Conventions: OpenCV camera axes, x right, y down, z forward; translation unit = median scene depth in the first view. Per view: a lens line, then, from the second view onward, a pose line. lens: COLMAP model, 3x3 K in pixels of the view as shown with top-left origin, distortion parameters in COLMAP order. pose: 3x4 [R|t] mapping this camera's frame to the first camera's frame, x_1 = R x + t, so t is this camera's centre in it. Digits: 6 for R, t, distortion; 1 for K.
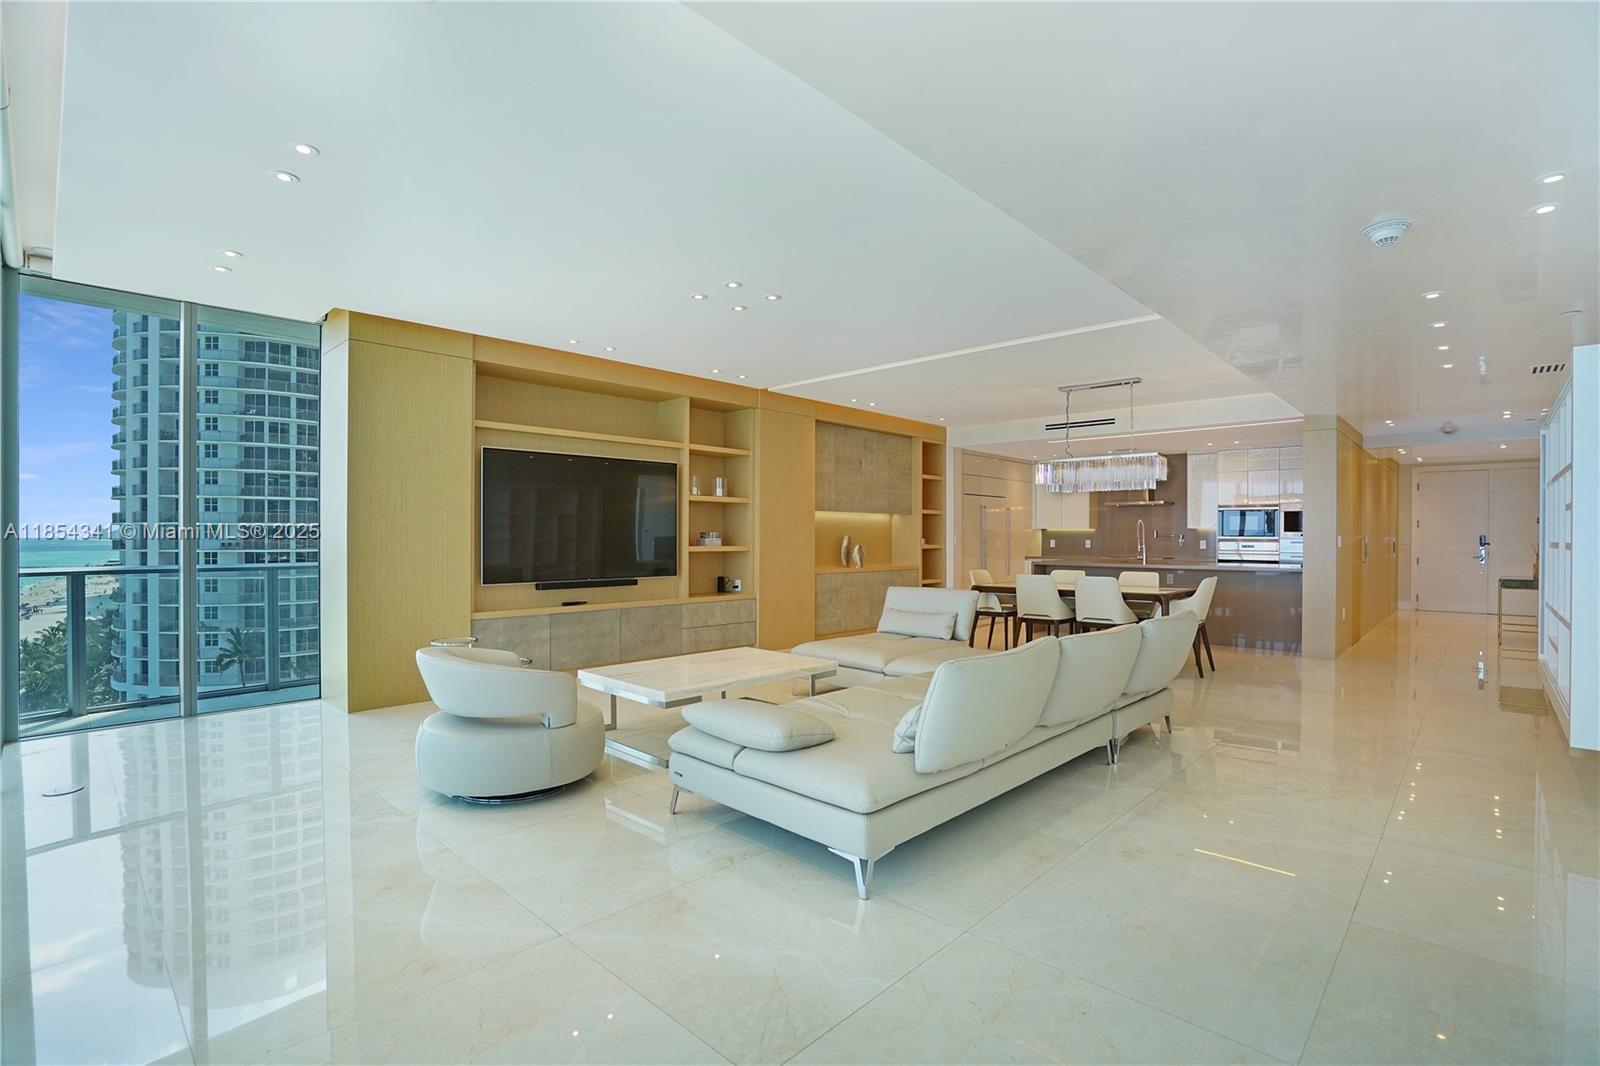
lens RADIAL K [[749.7, 0, 796.6], [0, 749.7, 541.4], [0, 0, 1]] dist [-0.027817, 0.001595]
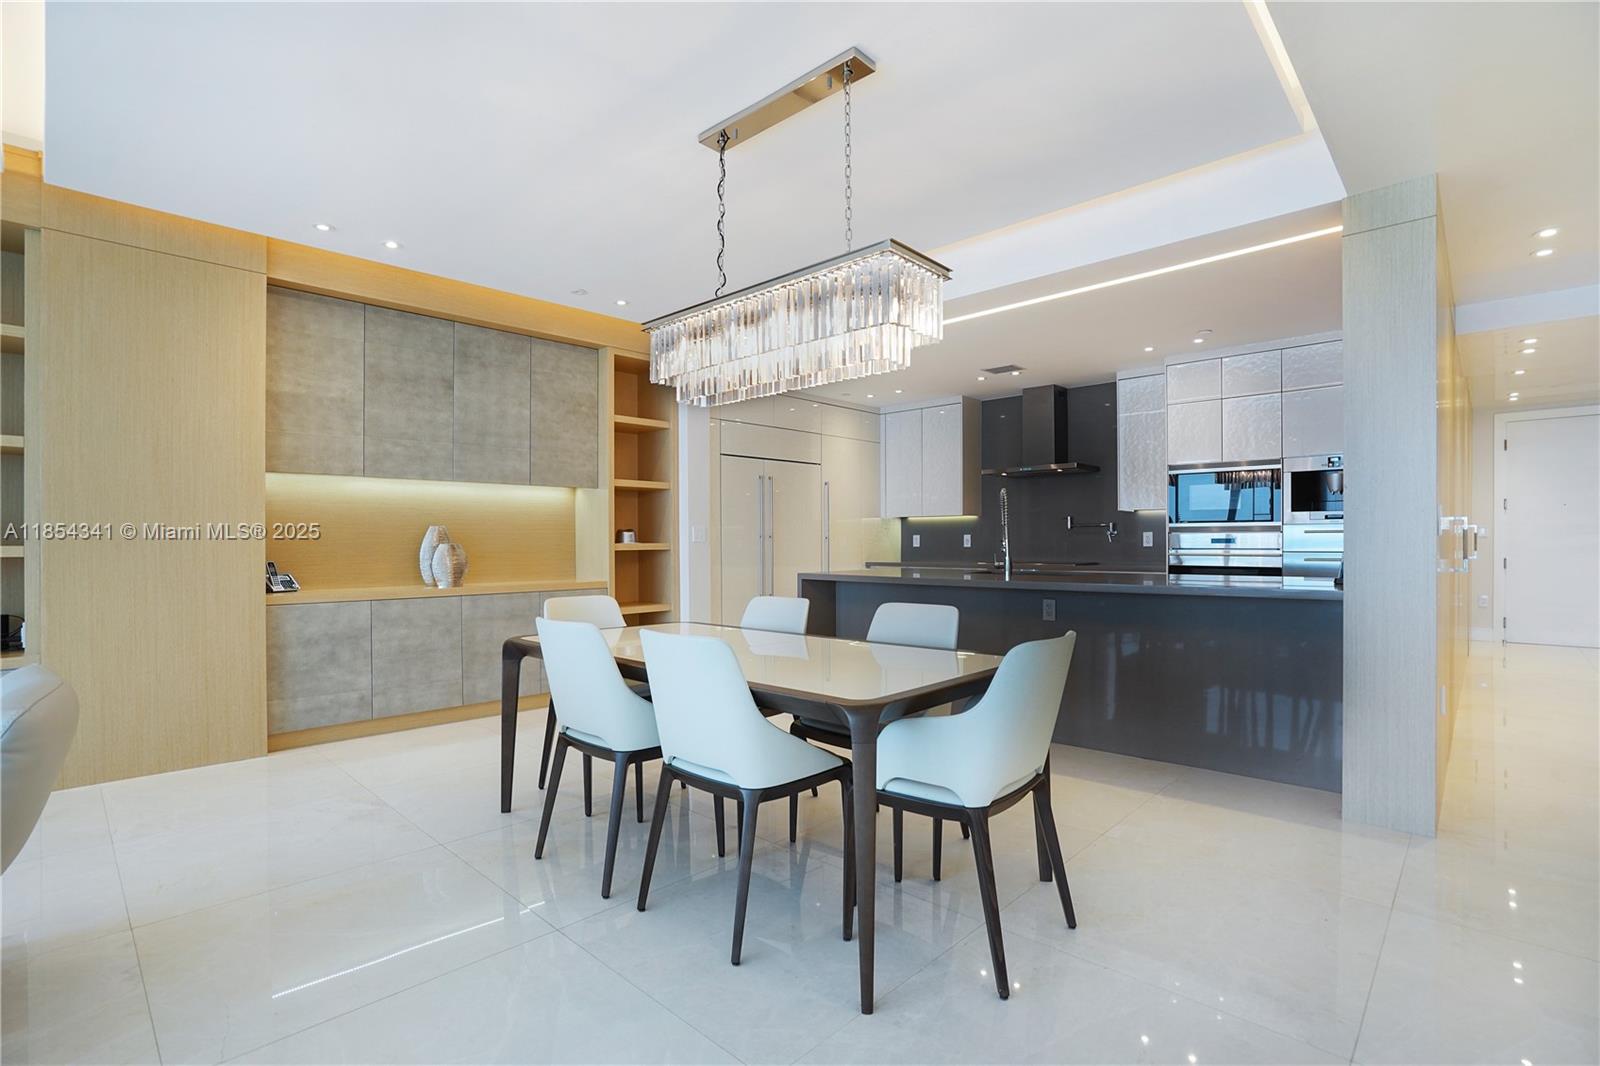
lens RADIAL K [[749.7, 0, 773.1], [0, 749.7, 535.3], [0, 0, 1]] dist [-0.027817, 0.001595]
pose [[0.999555, -0.009504, -0.028263, 0.302885], [0.009056, 0.999832, -0.015912, 0.008564], [0.028409, 0.015649, 0.999474, 0.462538]]
